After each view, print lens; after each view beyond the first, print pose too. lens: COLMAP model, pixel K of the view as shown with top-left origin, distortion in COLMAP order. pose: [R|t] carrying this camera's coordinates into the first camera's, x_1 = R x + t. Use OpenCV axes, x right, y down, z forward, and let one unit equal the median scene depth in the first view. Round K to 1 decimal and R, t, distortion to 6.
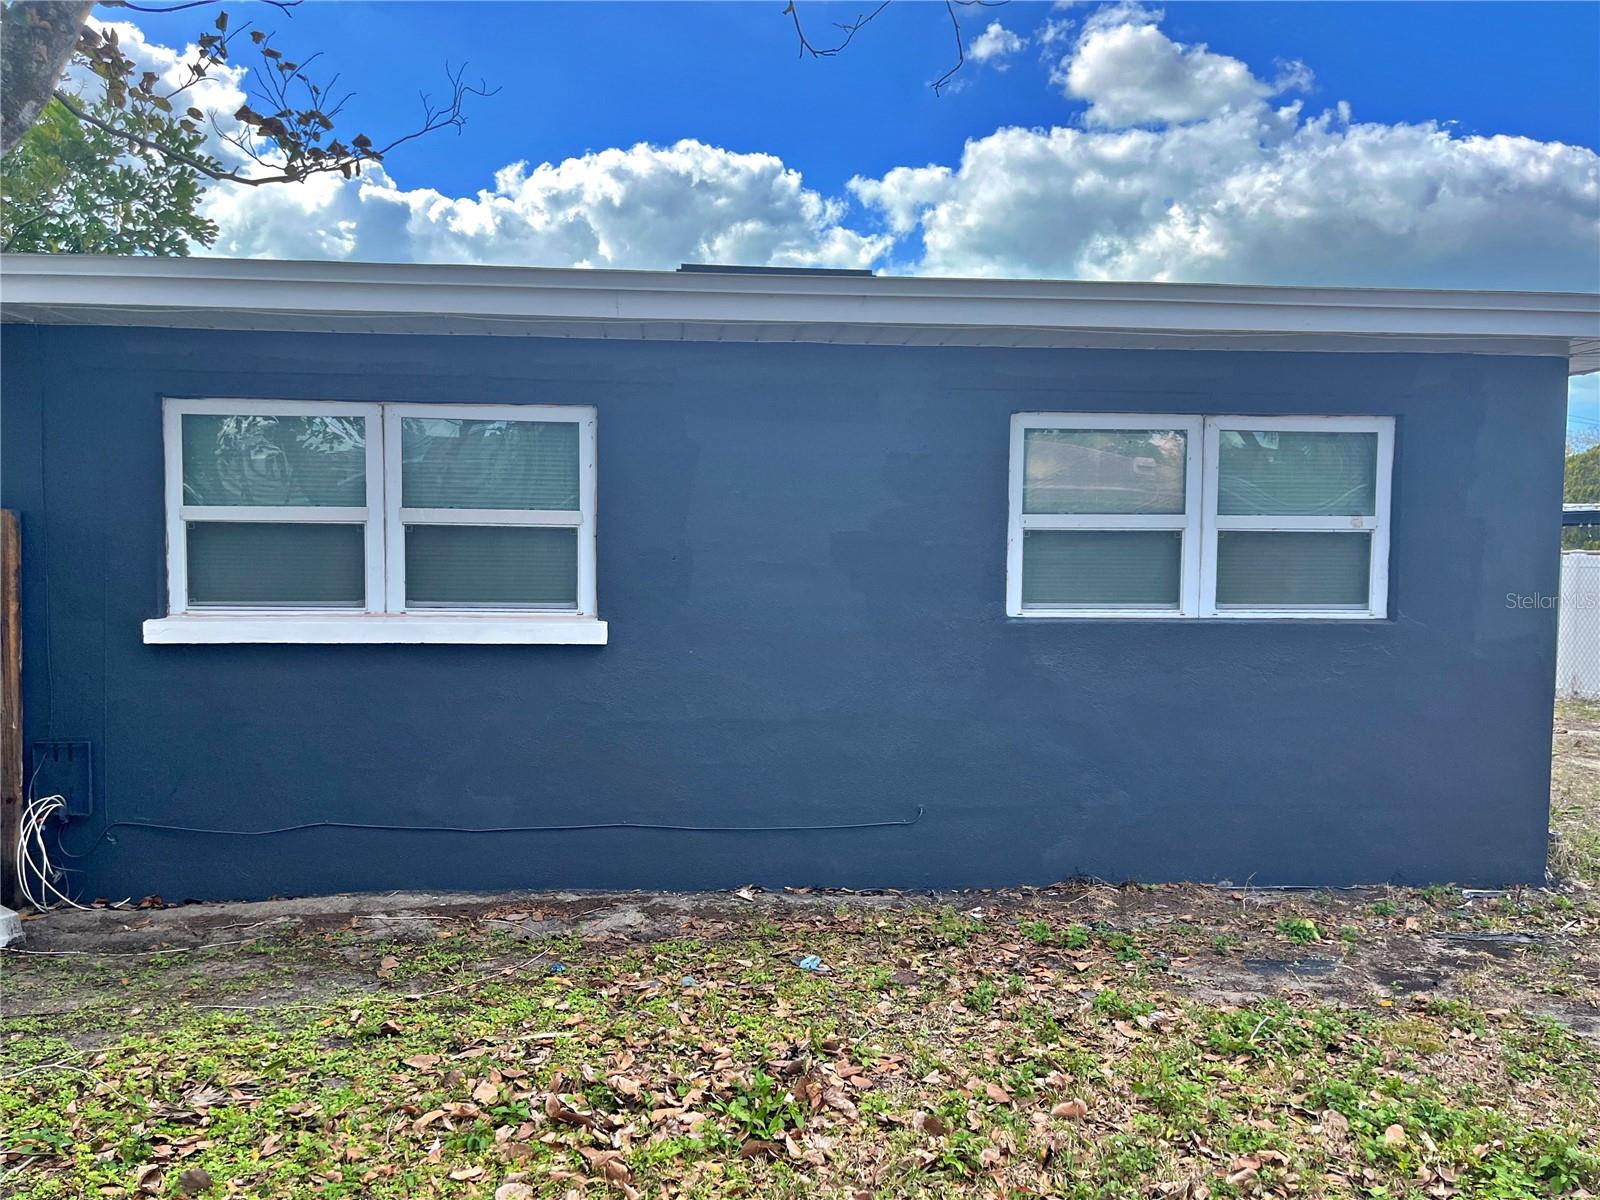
lens RADIAL K [[1185.9, 0, 801.1], [0, 1185.9, 599.8], [0, 0, 1]] dist [0.002569, -0.000020]
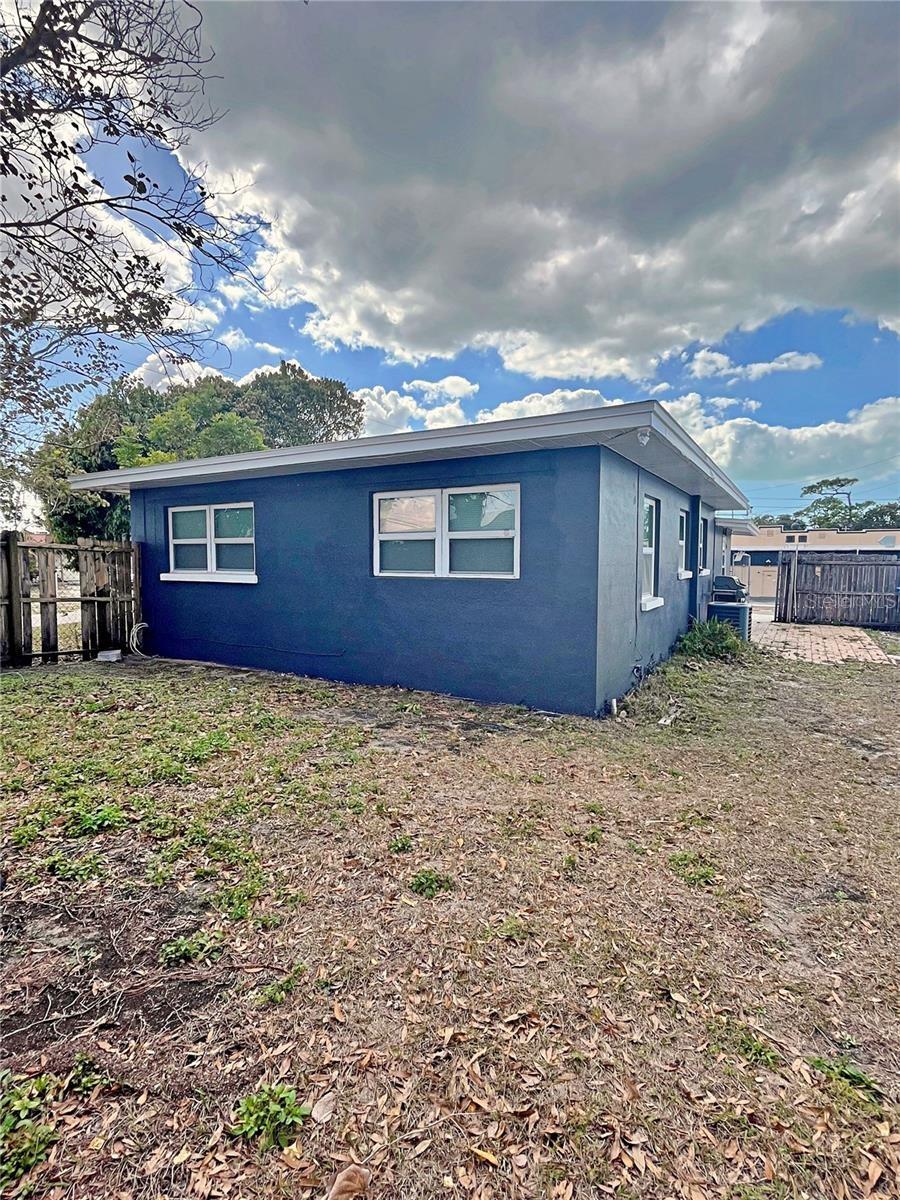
lens RADIAL K [[607.3, 0, 448.7], [0, 607.3, 601.1], [0, 0, 1]] dist [0.000303, 0.000006]
pose [[0.820792, 0.032887, -0.570279, 1.041841], [-0.010514, 0.999042, 0.042481, 0.010854], [0.571130, -0.028873, 0.820352, 0.052752]]
